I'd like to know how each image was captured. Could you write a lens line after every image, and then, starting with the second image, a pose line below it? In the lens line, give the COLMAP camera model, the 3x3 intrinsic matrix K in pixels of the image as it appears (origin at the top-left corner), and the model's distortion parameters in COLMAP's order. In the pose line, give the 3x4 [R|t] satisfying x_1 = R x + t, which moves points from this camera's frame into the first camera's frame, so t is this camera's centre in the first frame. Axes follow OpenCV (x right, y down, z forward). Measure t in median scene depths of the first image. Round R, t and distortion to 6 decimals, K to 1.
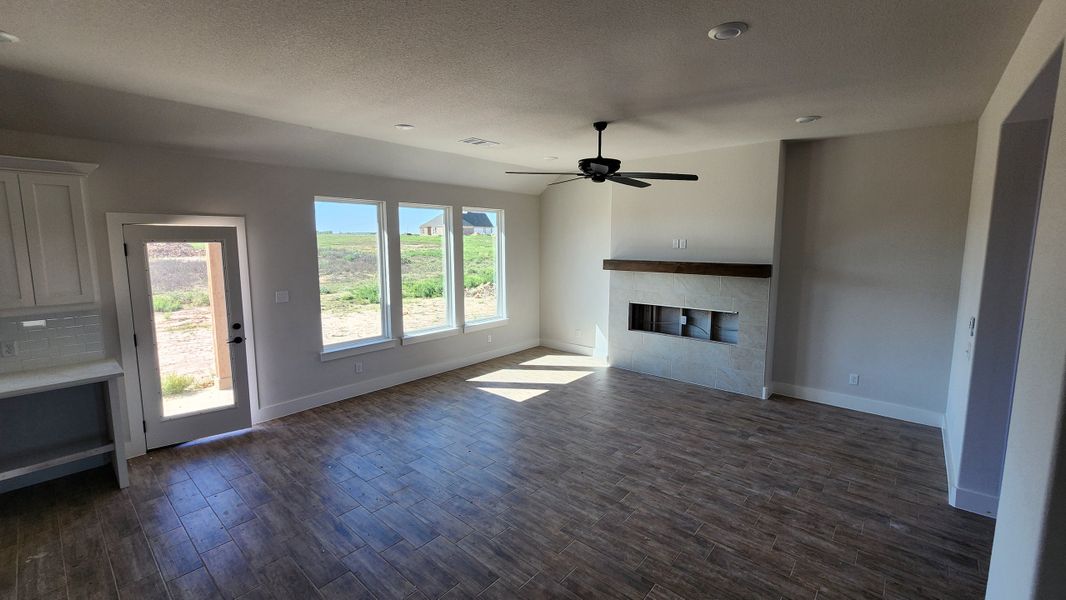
lens RADIAL K [[441.7, 0, 525.8], [0, 441.7, 292.7], [0, 0, 1]] dist [0.005467, 0.000336]
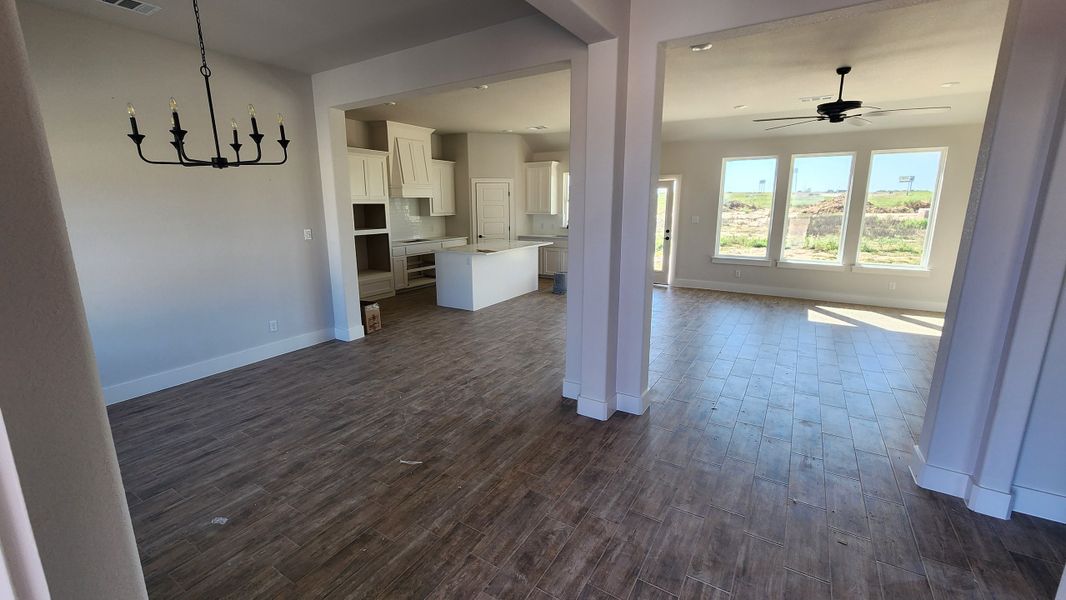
lens RADIAL K [[441.7, 0, 524.9], [0, 441.7, 298.0], [0, 0, 1]] dist [0.005467, 0.000336]
pose [[0.156896, 0.209230, -0.965198, 1.382481], [-0.114134, 0.974595, 0.192714, 0.062652], [0.980998, 0.079926, 0.176790, 0.065088]]
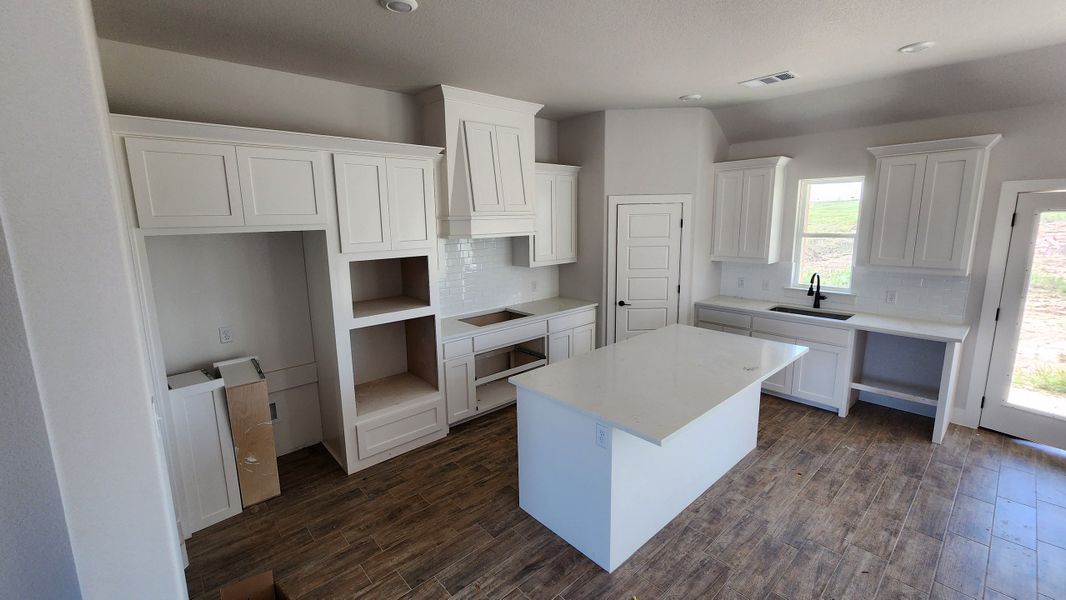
lens RADIAL K [[441.7, 0, 529.8], [0, 441.7, 298.9], [0, 0, 1]] dist [0.005467, 0.000336]
pose [[-0.114818, 0.181734, -0.976622, 0.184972], [-0.101832, 0.975791, 0.193551, -0.009940], [0.988153, 0.121674, -0.093532, 0.081190]]
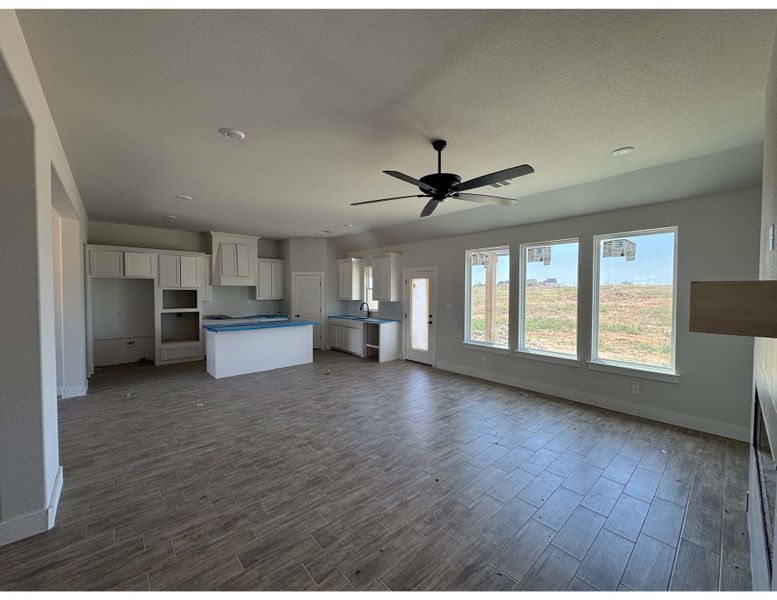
lens RADIAL K [[308.7, 0, 388.9], [0, 308.7, 301.1], [0, 0, 1]] dist [0.007368, 0.000036]
pose [[-0.115937, 0.028945, -0.992835, 0.988519], [-0.122075, 0.991582, 0.043163, -0.049277], [0.985726, 0.126205, -0.111427, 1.123572]]
